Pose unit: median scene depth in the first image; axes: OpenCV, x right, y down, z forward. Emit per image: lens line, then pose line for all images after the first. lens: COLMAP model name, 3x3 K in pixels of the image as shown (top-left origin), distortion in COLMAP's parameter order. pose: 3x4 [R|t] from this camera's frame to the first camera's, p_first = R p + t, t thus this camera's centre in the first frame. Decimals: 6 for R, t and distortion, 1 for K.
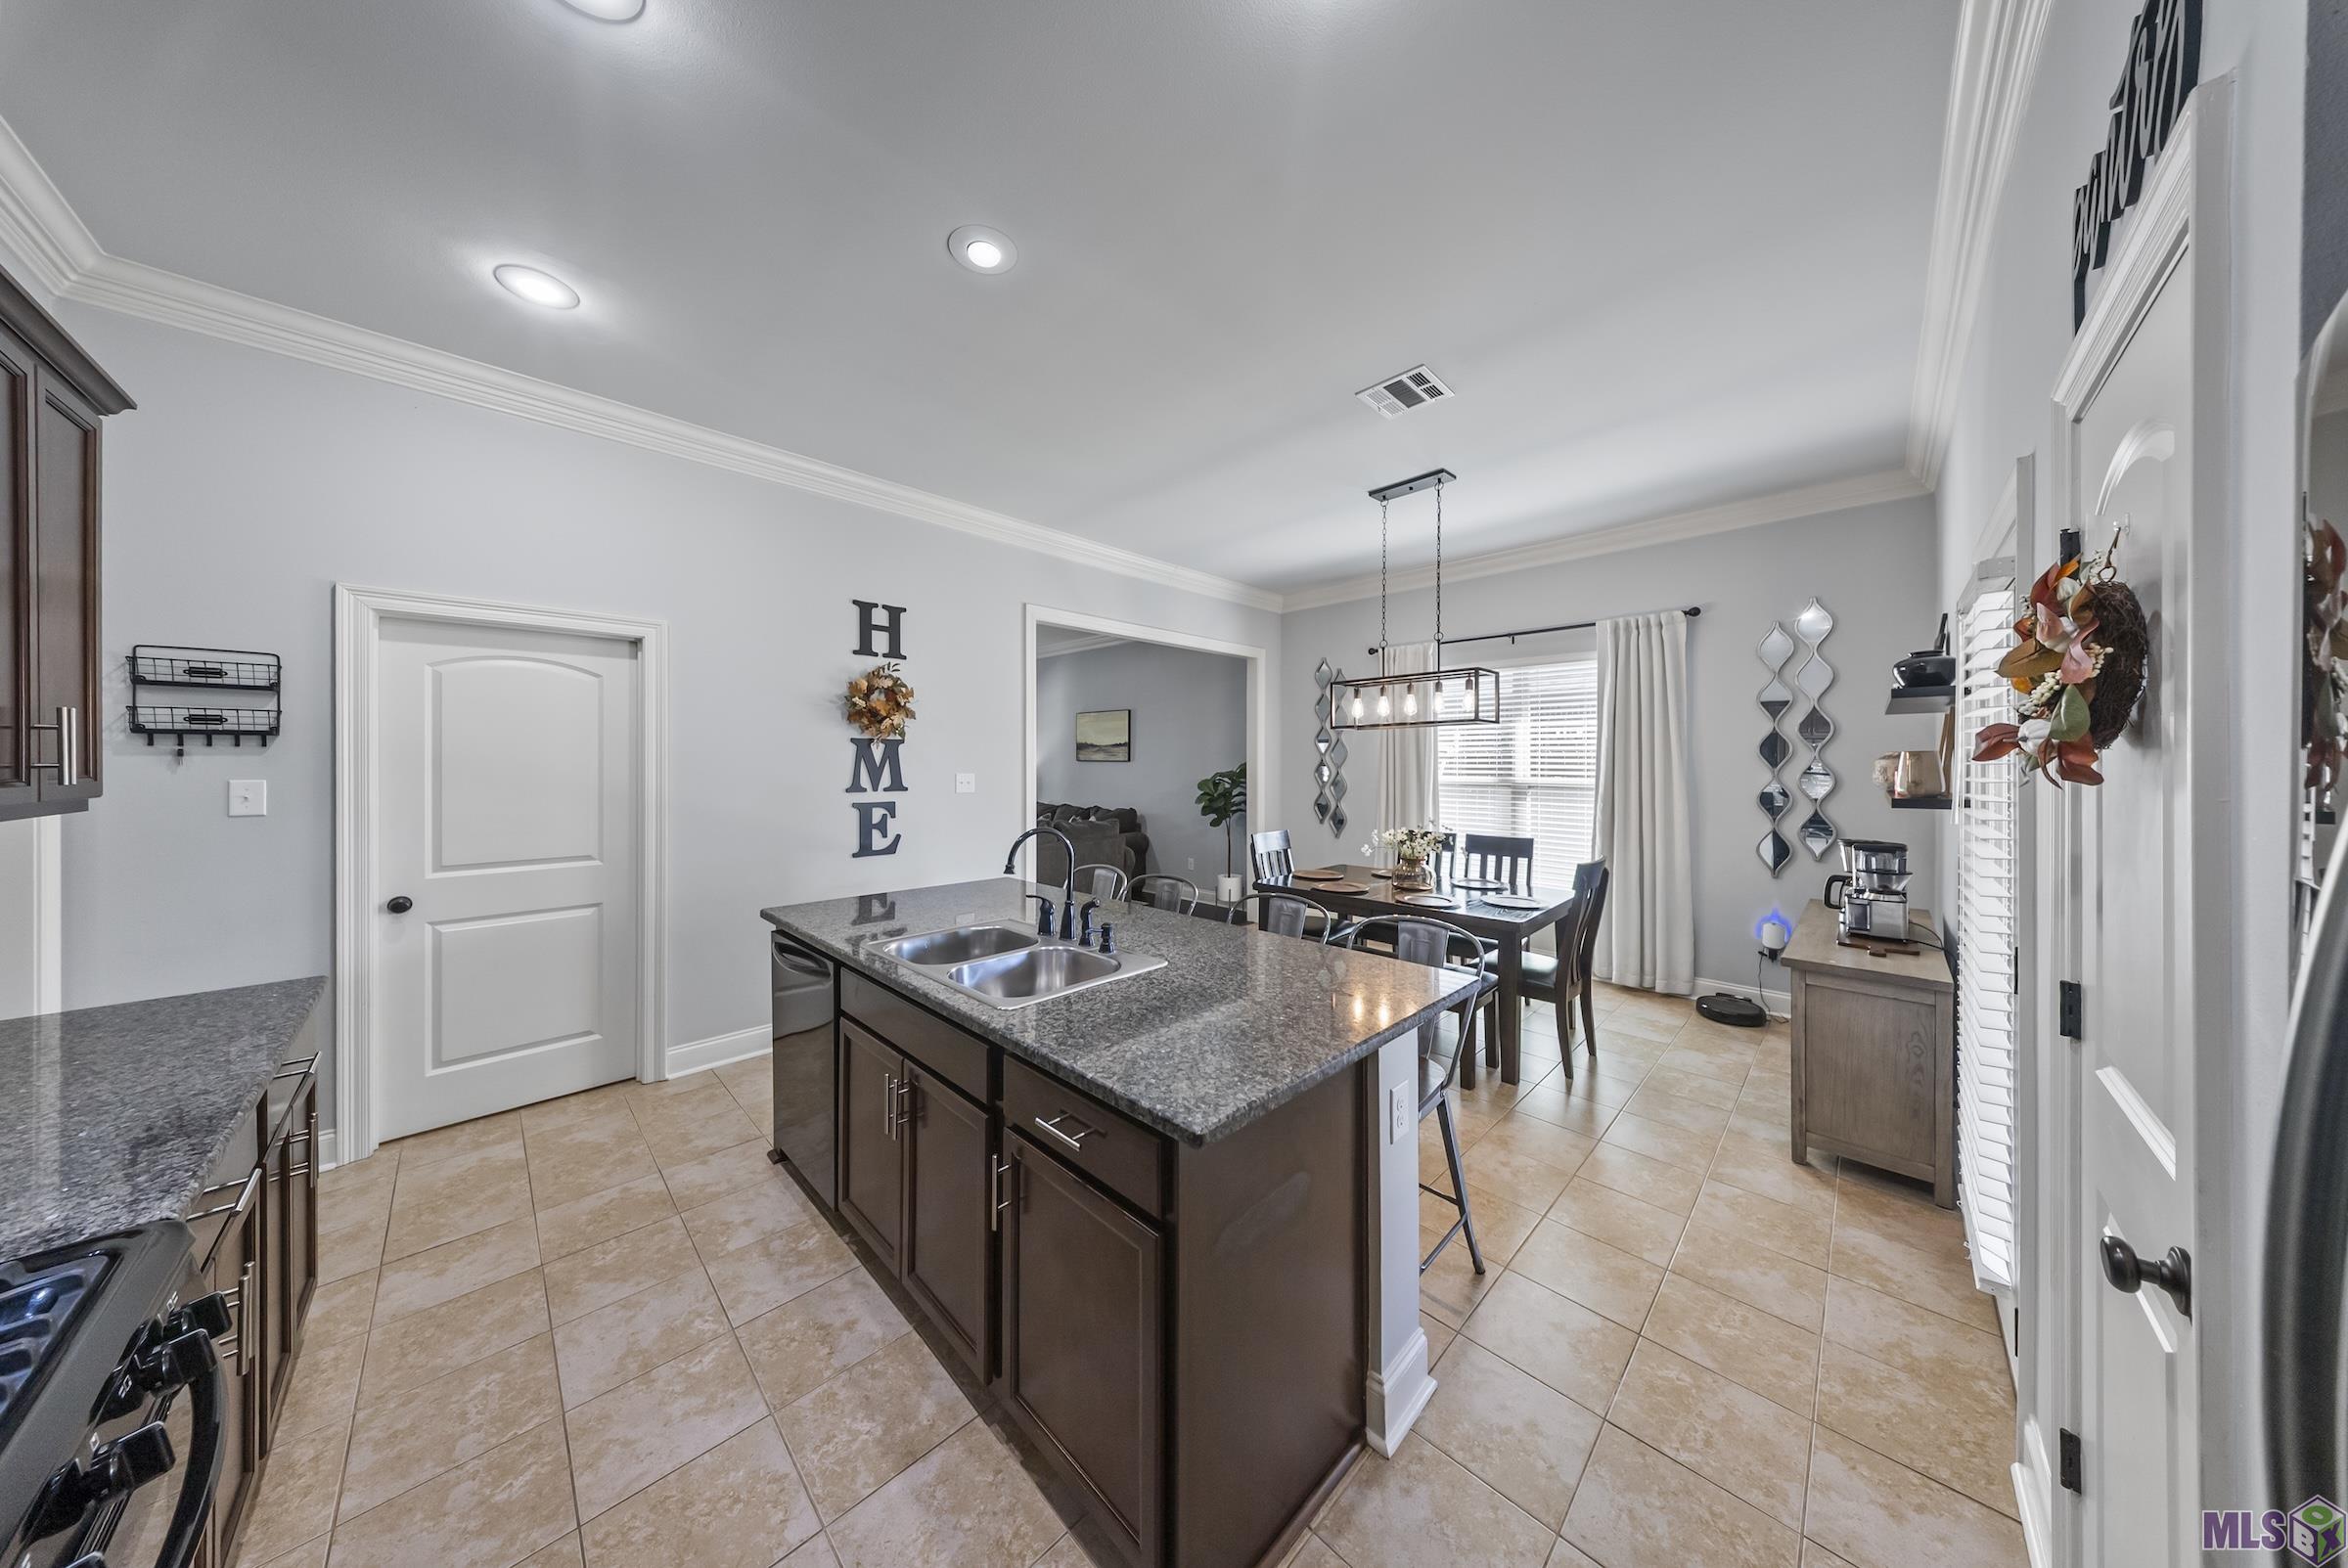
lens RADIAL K [[692.8, 0, 1172.1], [0, 692.8, 766.5], [0, 0, 1]] dist [-0.000506, -0.000001]
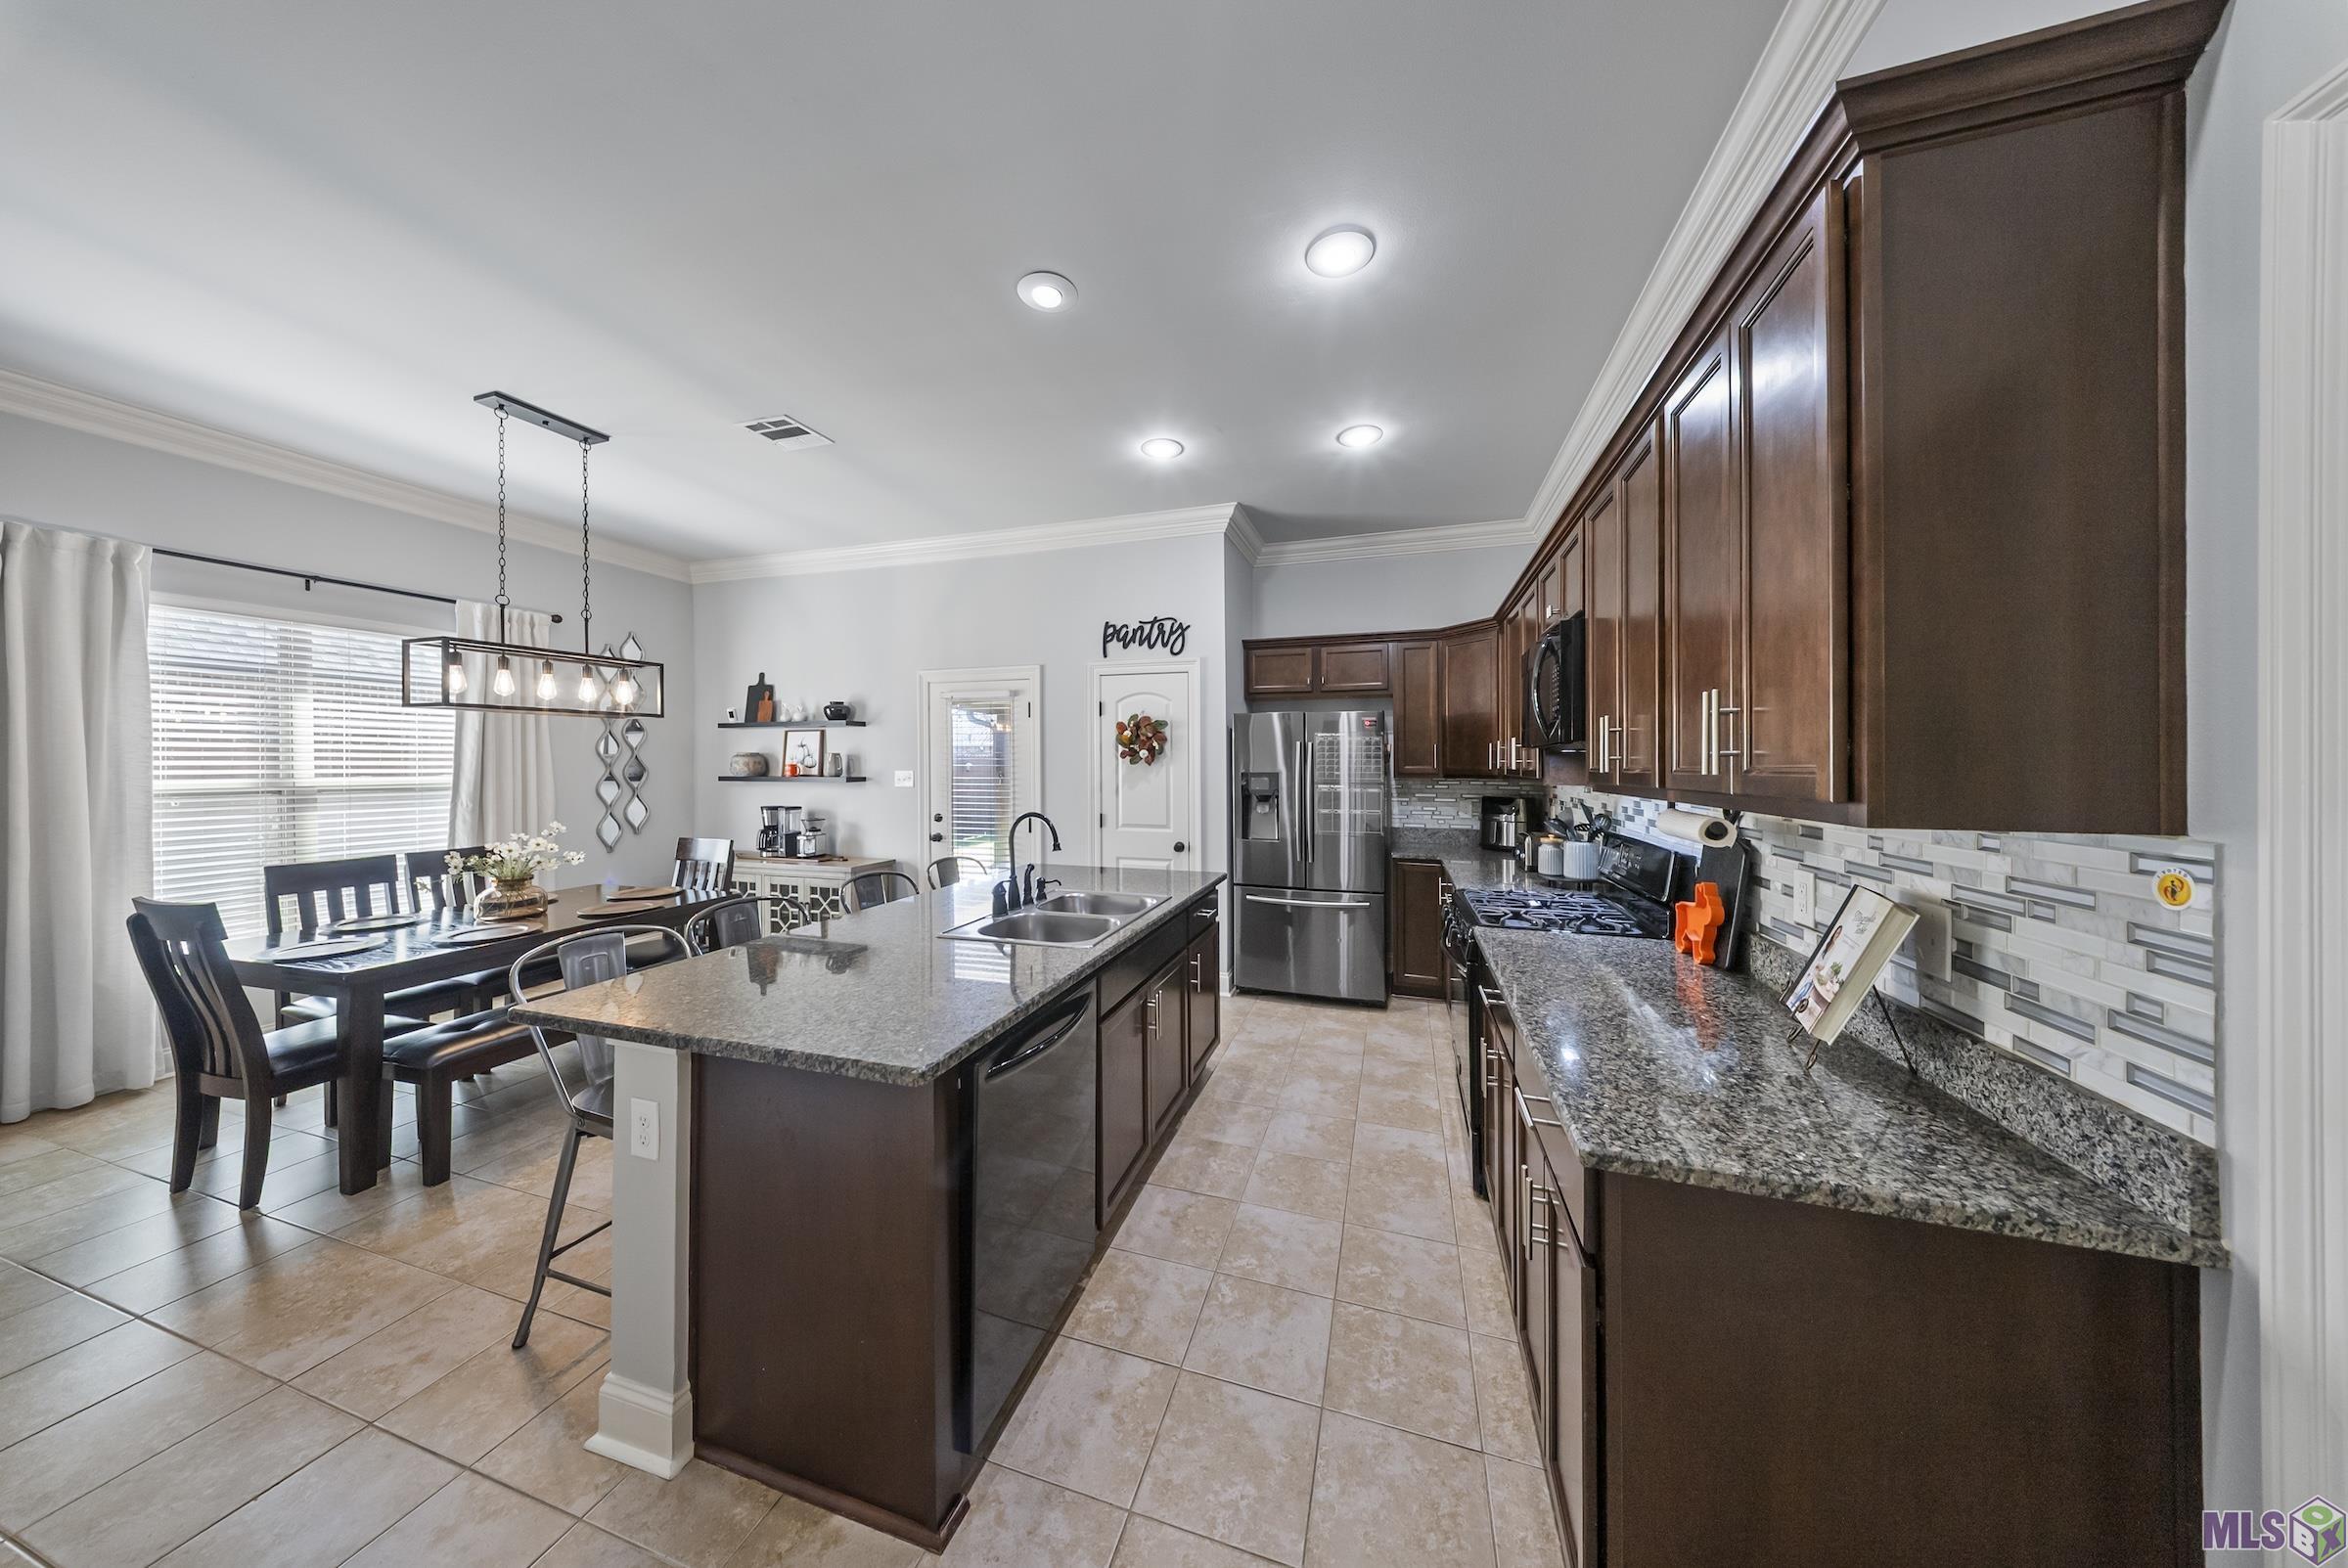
lens RADIAL K [[692.8, 0, 1175.4], [0, 692.8, 767.6], [0, 0, 1]] dist [-0.000506, -0.000001]
pose [[-0.456683, -0.004522, 0.889618, -0.724266], [0.004464, 0.999963, 0.007374, 0.003531], [-0.889618, 0.007339, -0.456646, 0.712713]]
